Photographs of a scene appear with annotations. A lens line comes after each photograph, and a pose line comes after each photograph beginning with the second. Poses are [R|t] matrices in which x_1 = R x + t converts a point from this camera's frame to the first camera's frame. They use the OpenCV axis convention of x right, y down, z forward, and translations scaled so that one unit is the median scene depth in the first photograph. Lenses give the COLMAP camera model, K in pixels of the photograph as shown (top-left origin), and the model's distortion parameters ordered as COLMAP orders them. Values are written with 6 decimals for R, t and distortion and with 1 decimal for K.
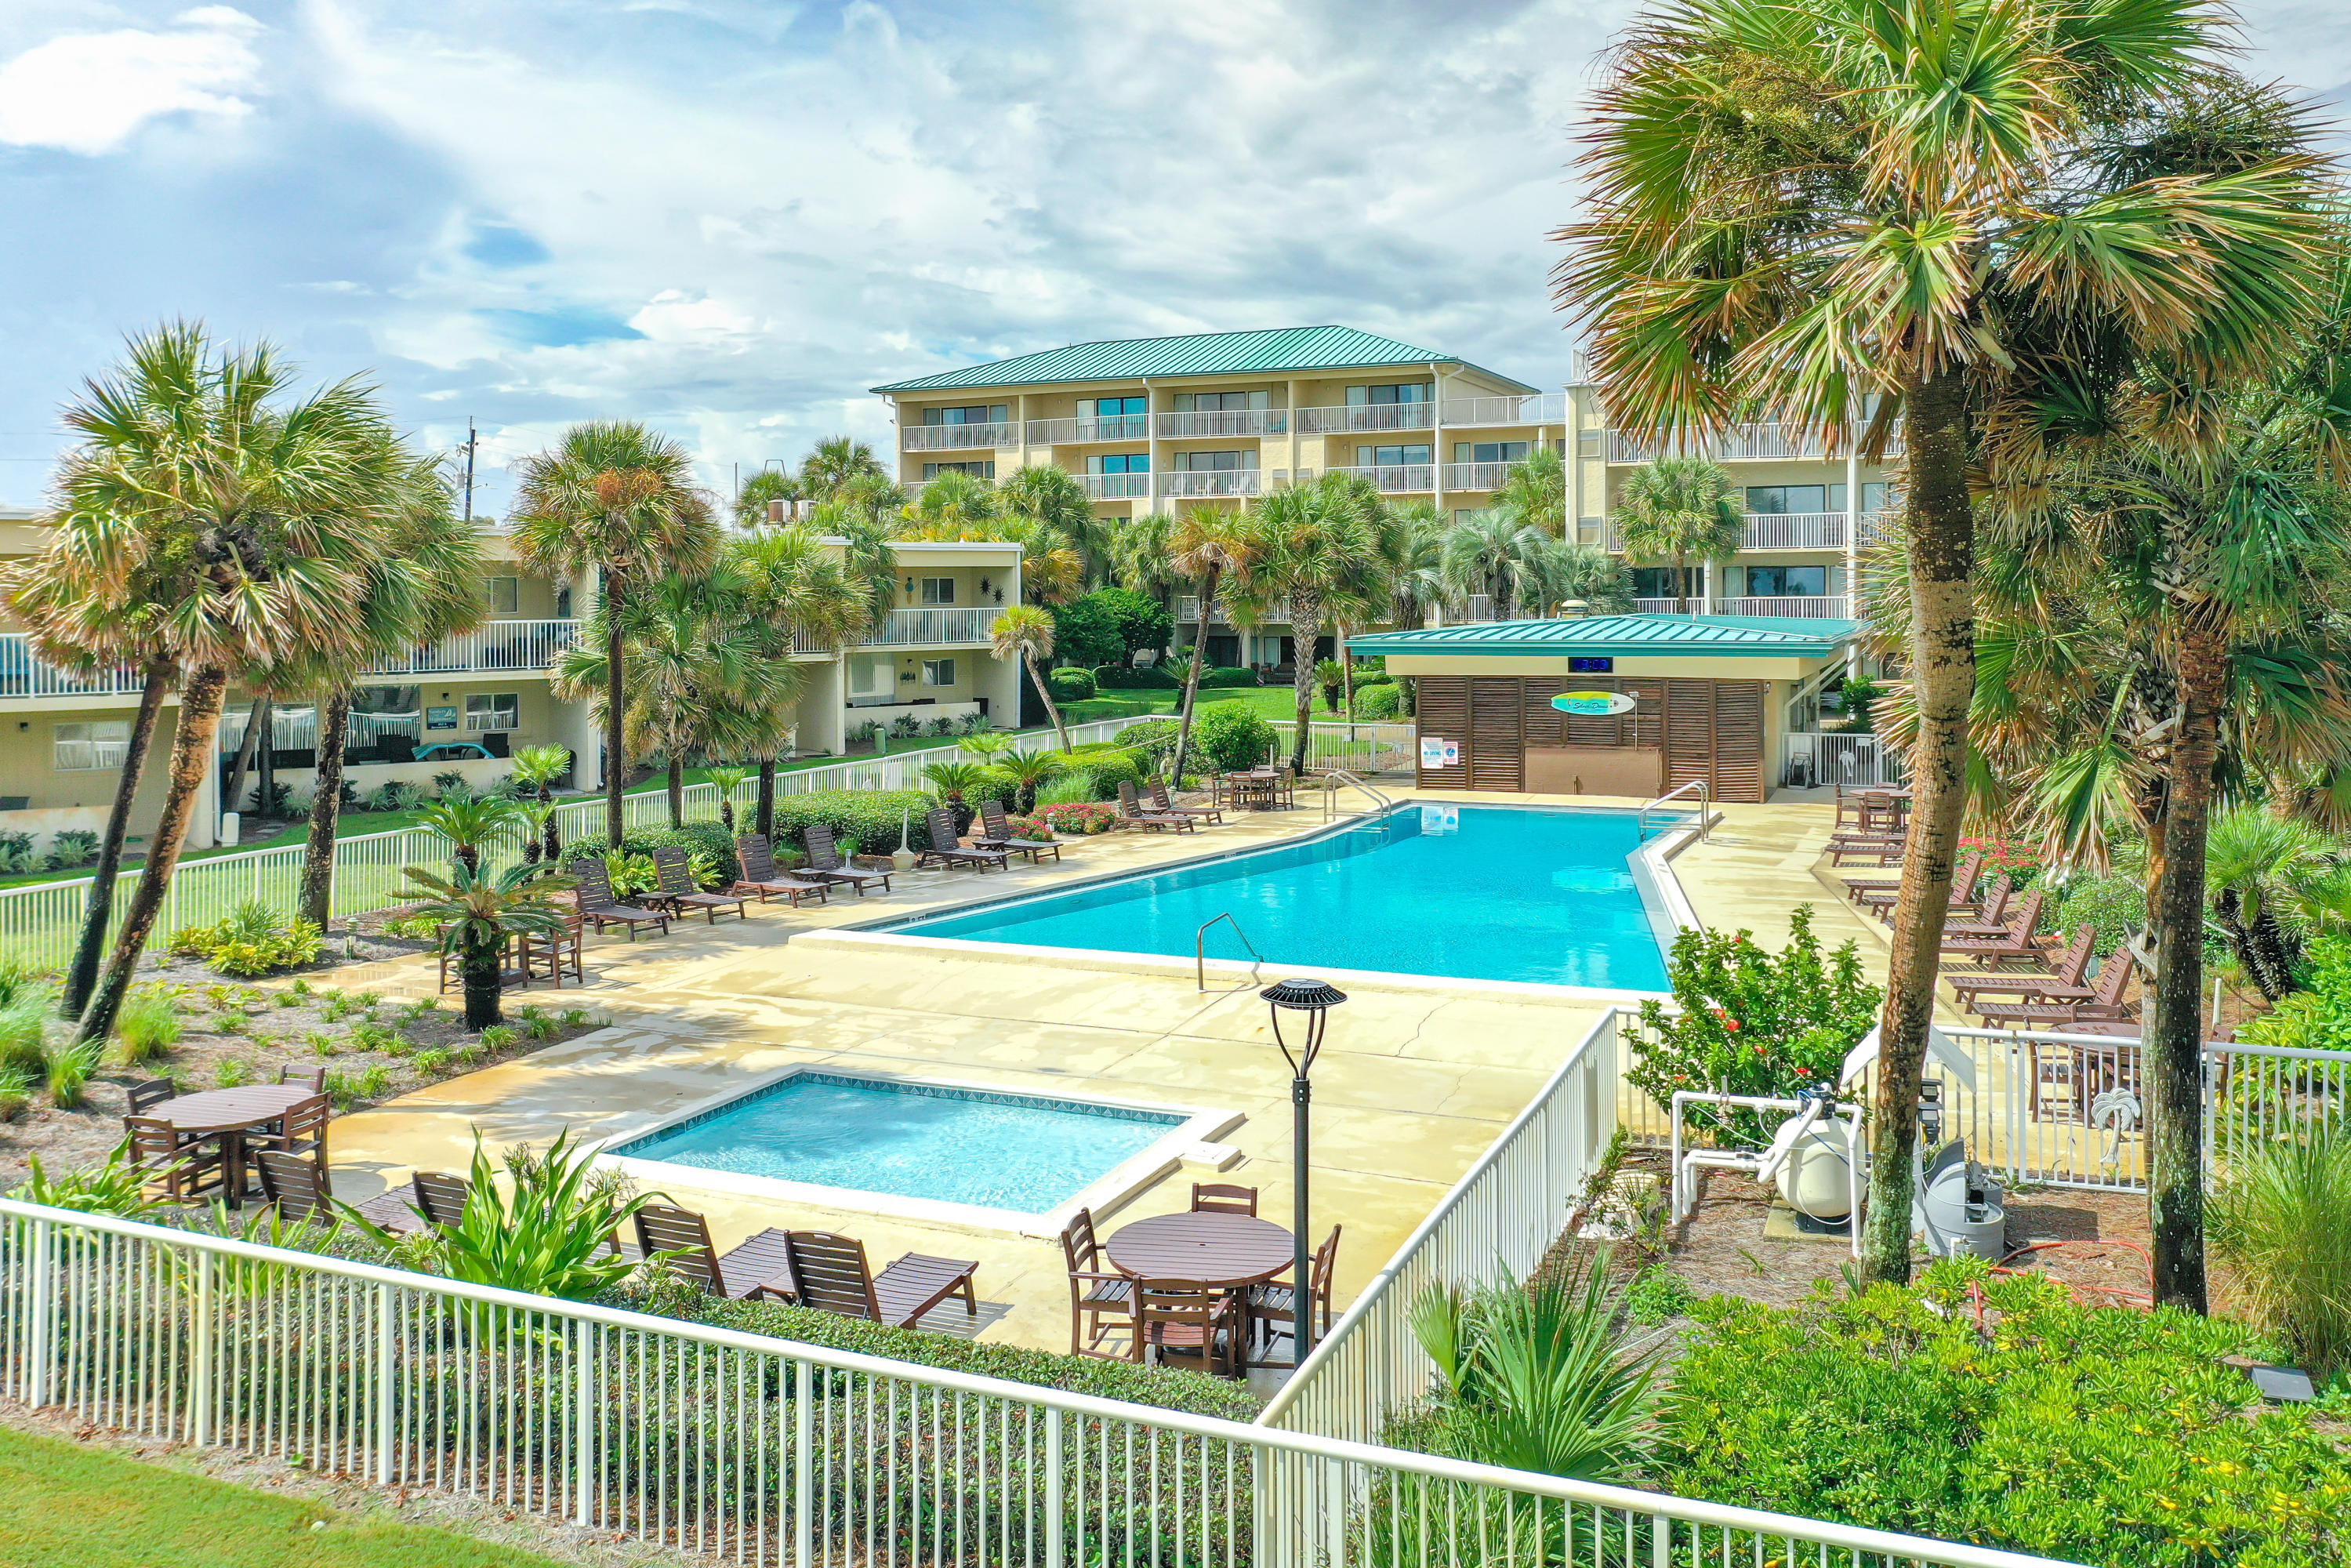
lens RADIAL K [[1870.8, 0, 1169.9], [0, 1870.8, 813.7], [0, 0, 1]] dist [-0.005721, -0.000387]
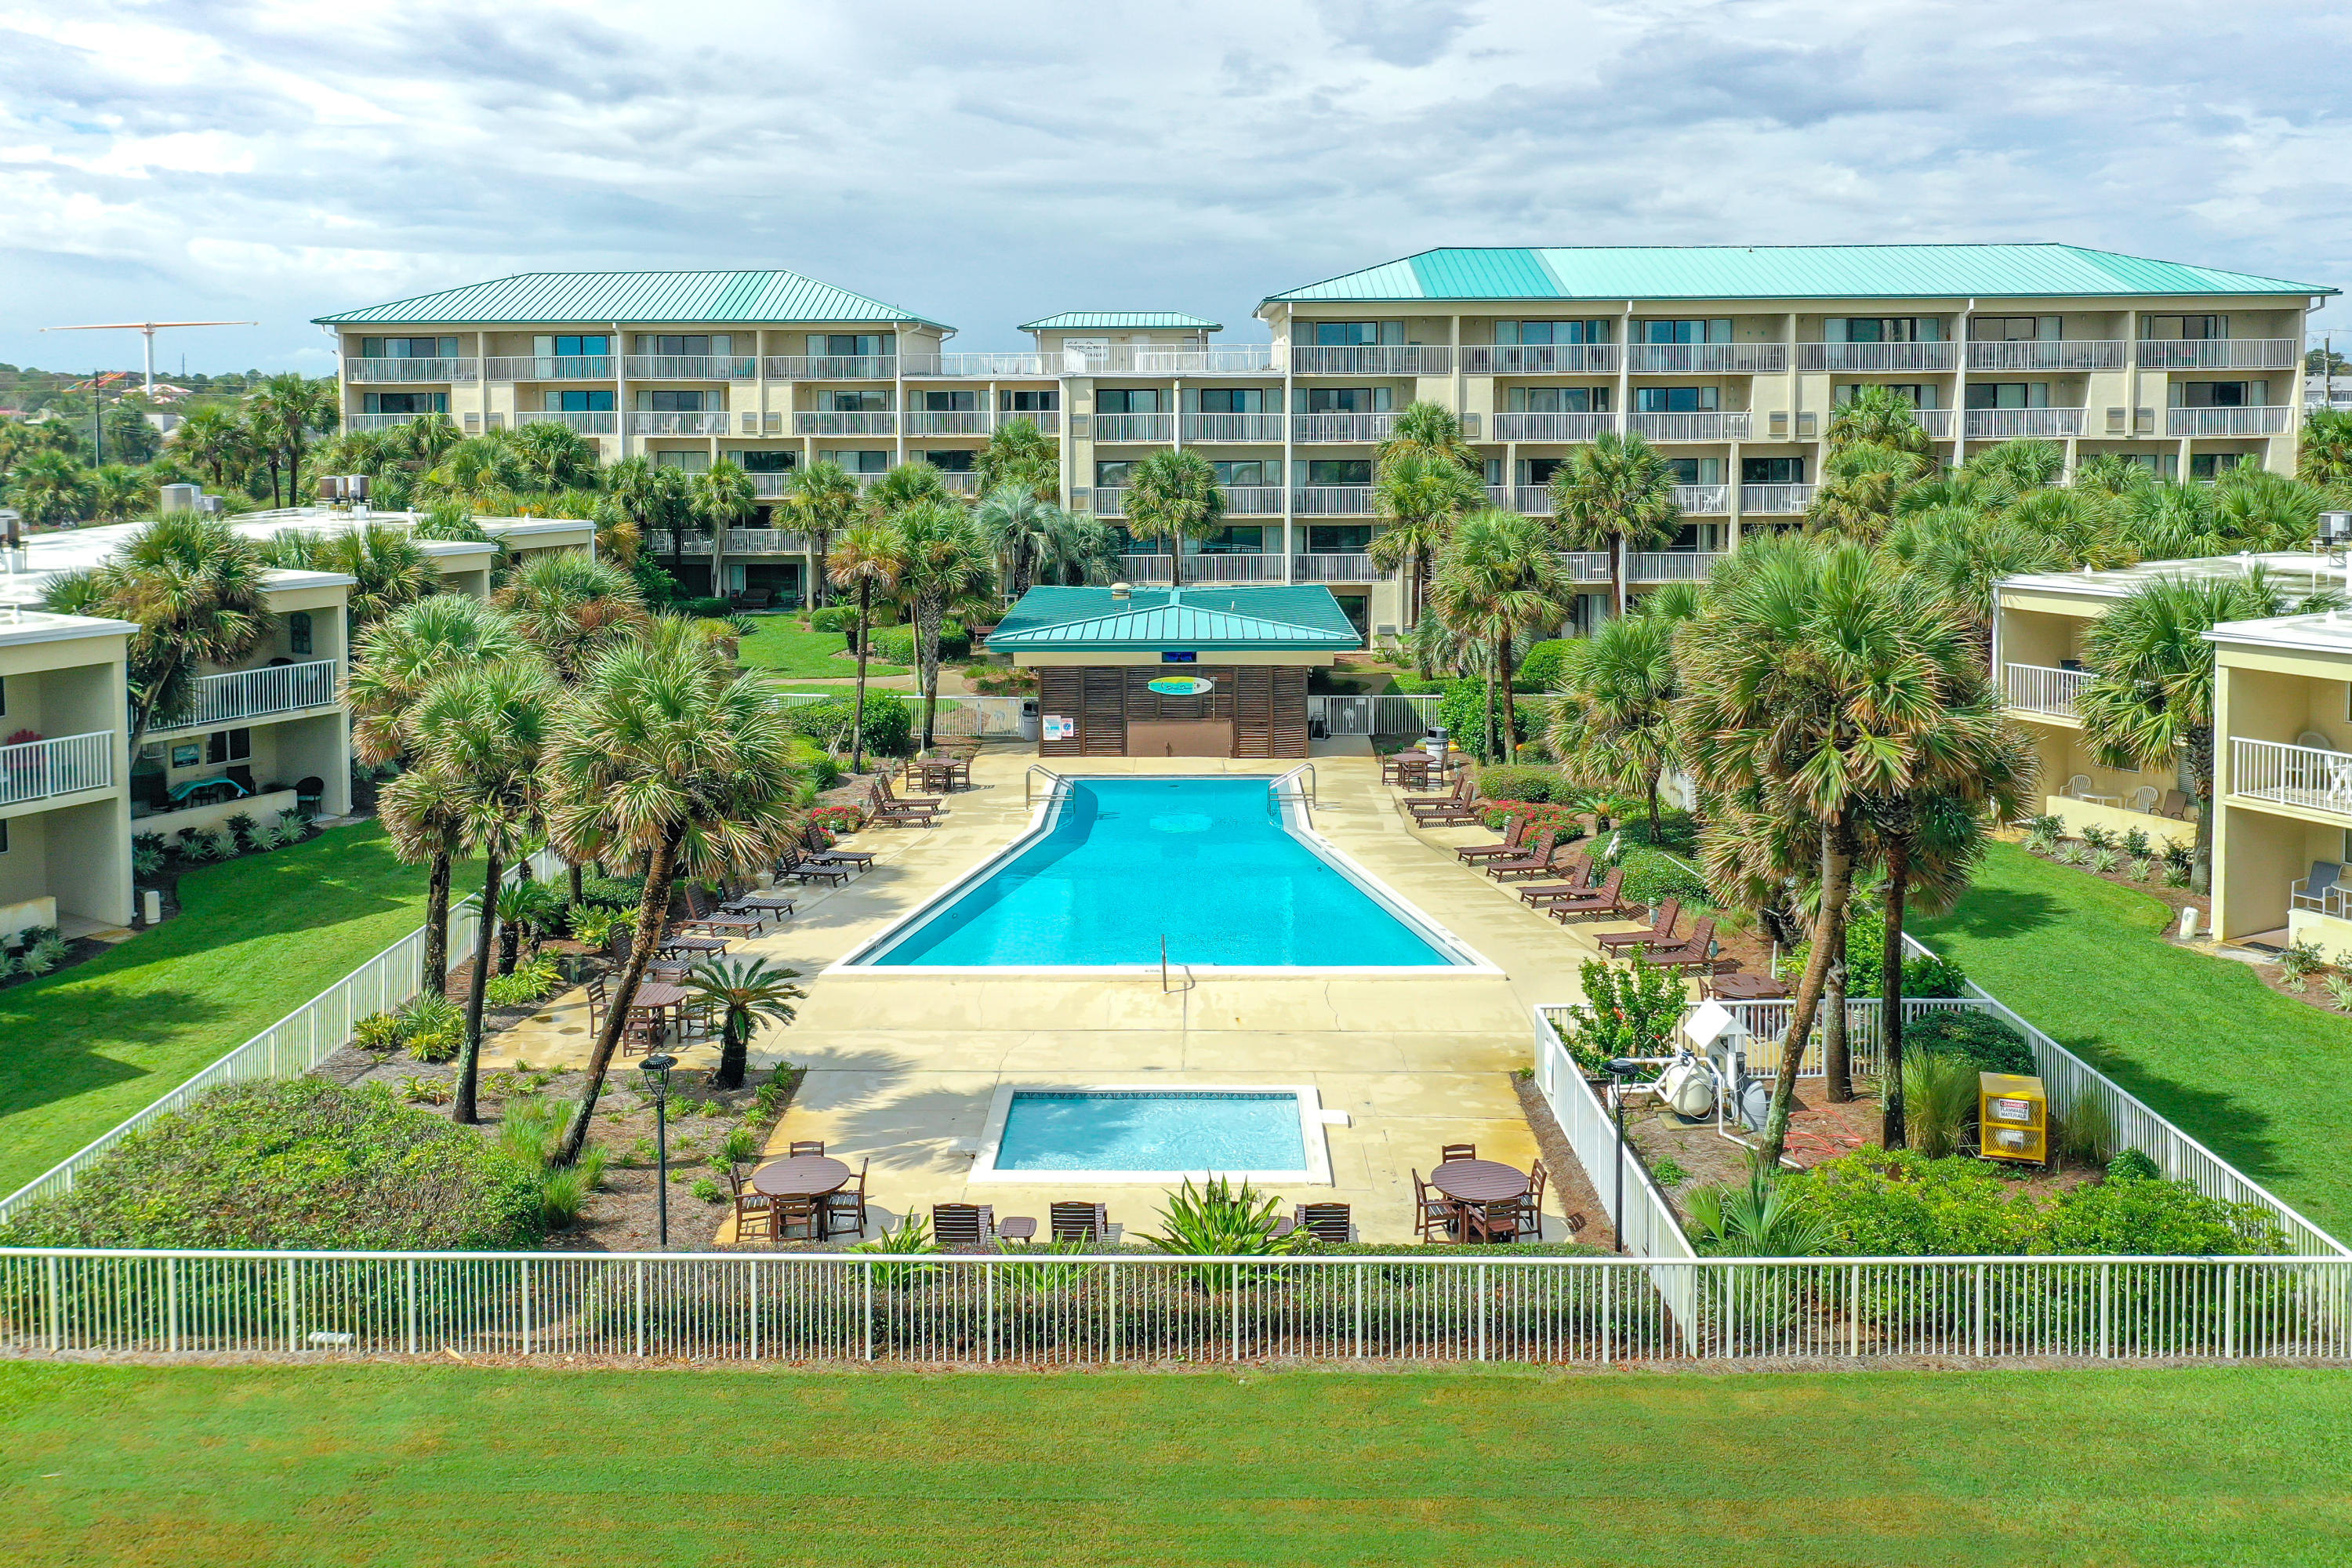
lens RADIAL K [[1896.5, 0, 1176.0], [0, 1896.5, 784.0], [0, 0, 1]] dist [-0.004192, 0.001346]
pose [[0.917826, -0.067363, 0.391226, -0.277635], [0.037458, 0.995797, 0.083582, -0.097433], [-0.395212, -0.062059, 0.916491, -0.180941]]
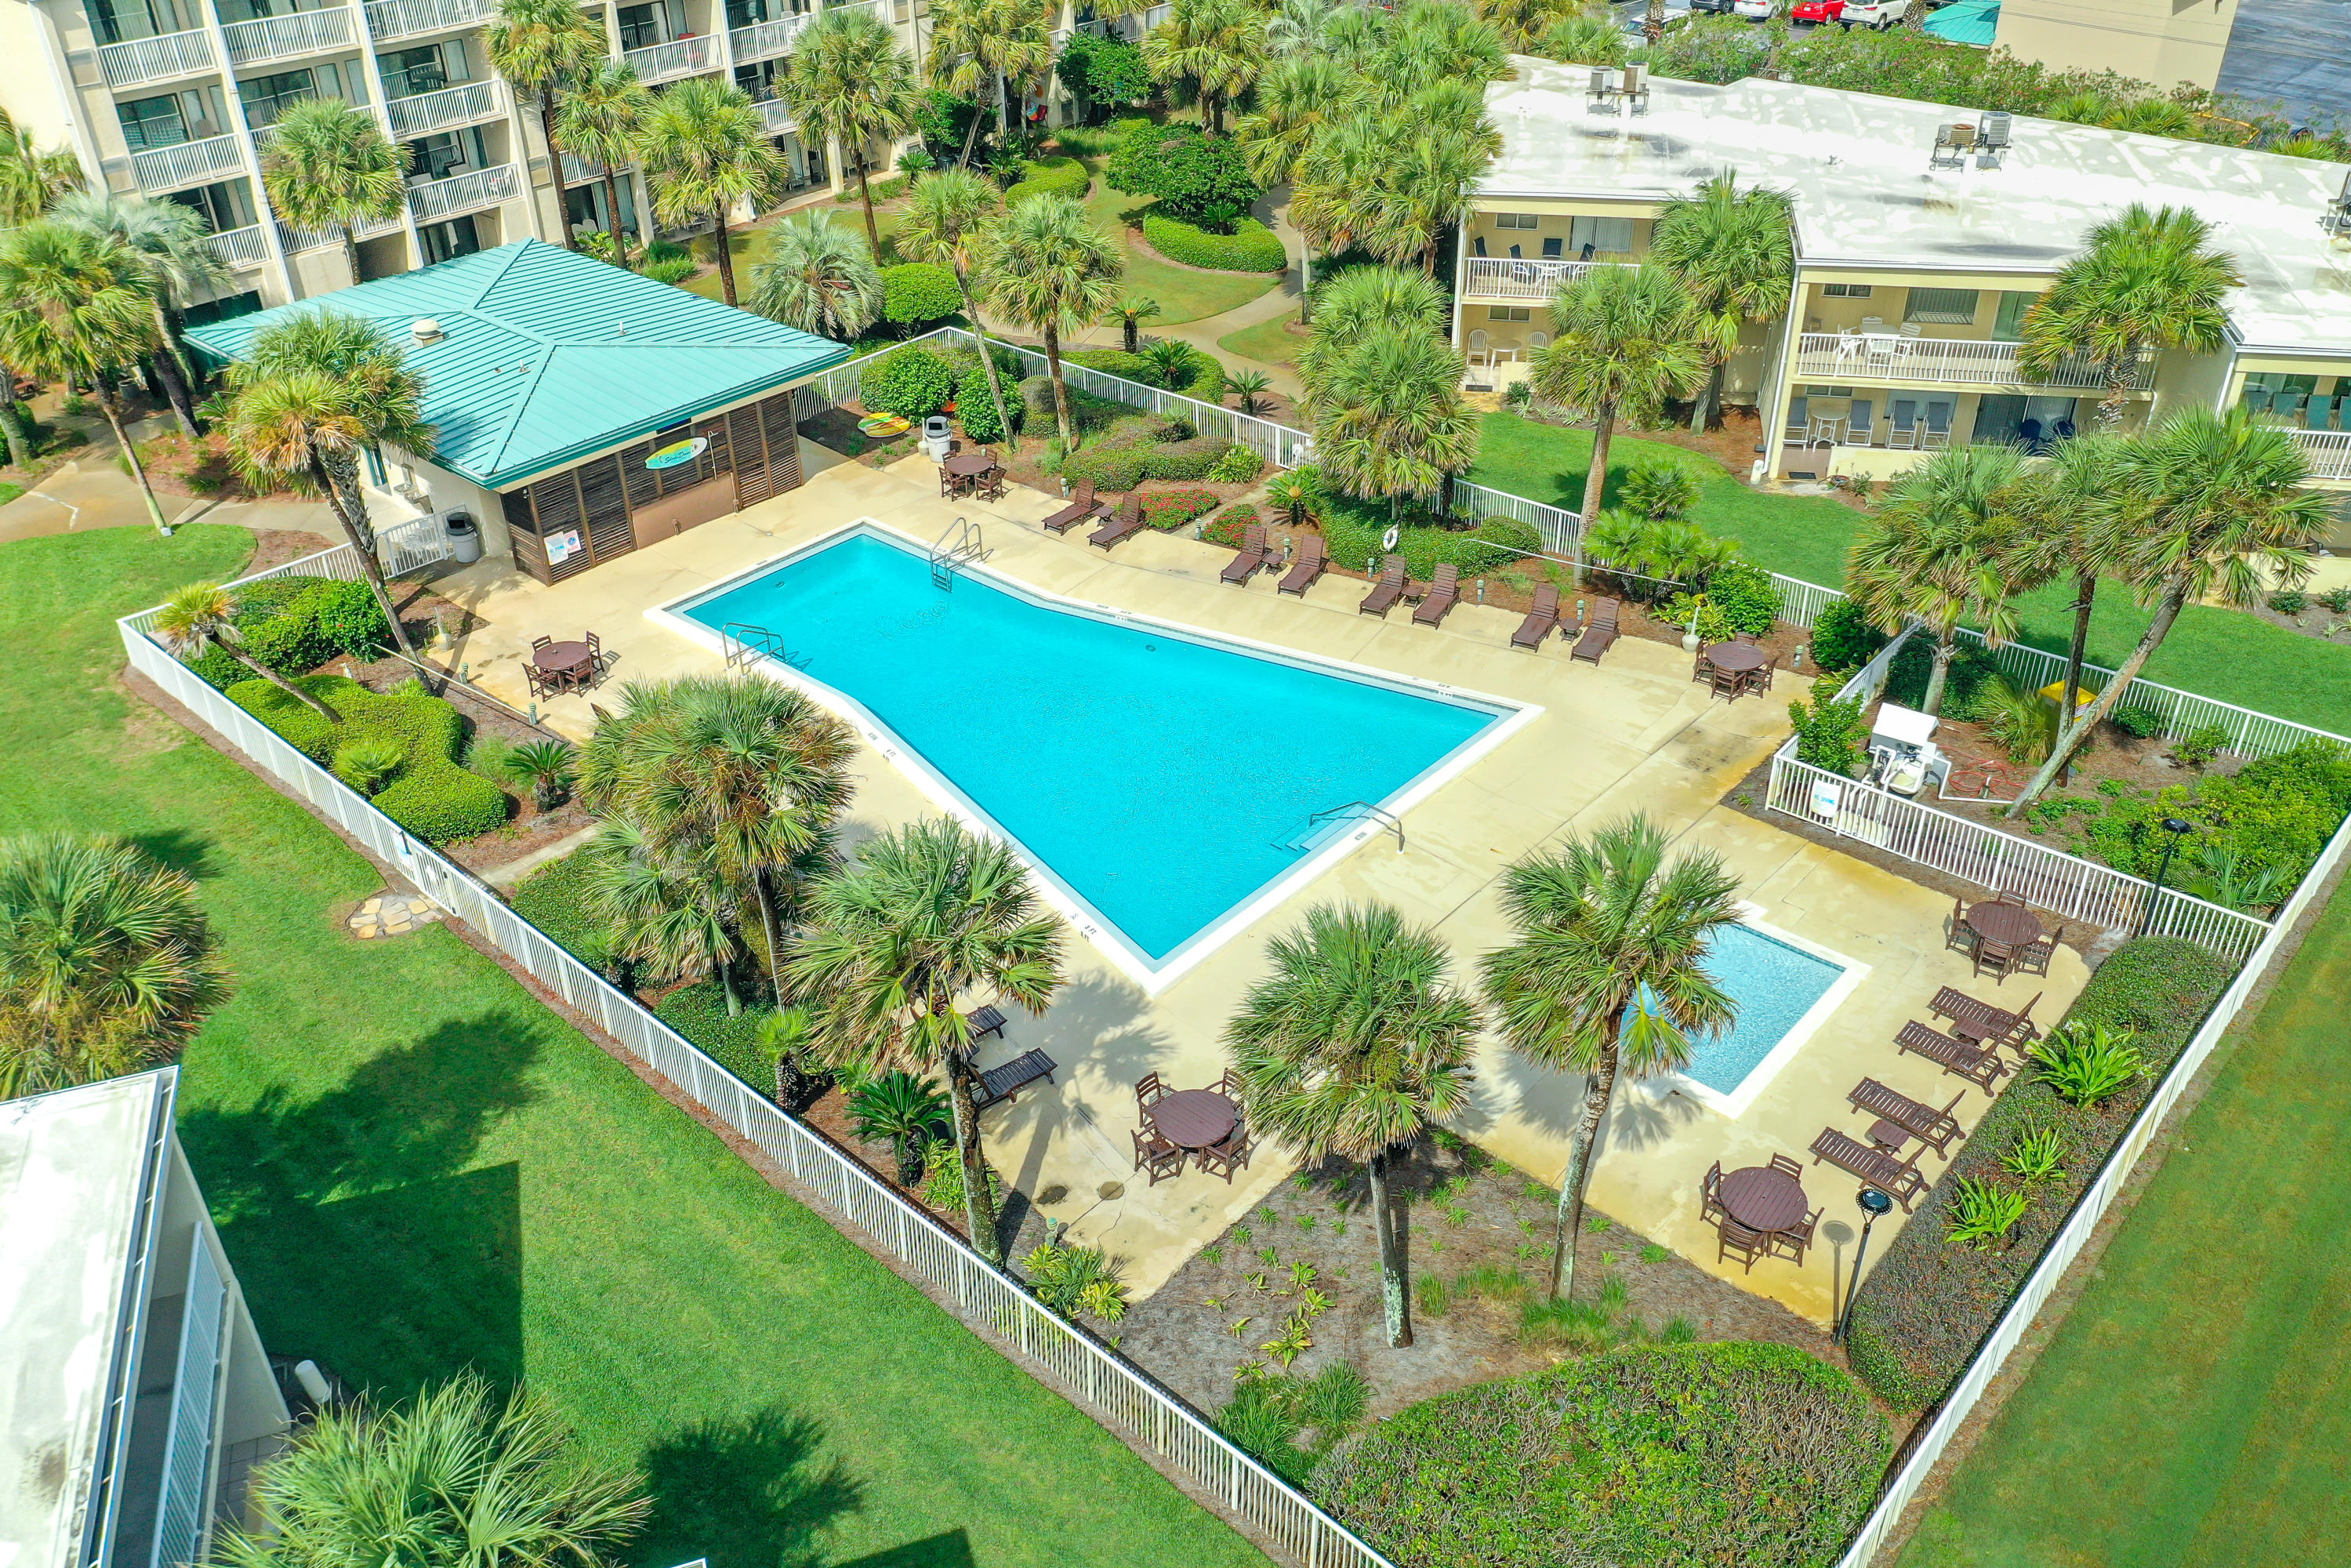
lens RADIAL K [[1870.8, 0, 1169.9], [0, 1870.8, 813.7], [0, 0, 1]] dist [-0.005721, -0.000387]
pose [[0.313203, -0.506941, 0.803066, -0.638877], [0.130240, 0.860550, 0.492434, -0.363422], [-0.940713, -0.049641, 0.335551, 0.347280]]
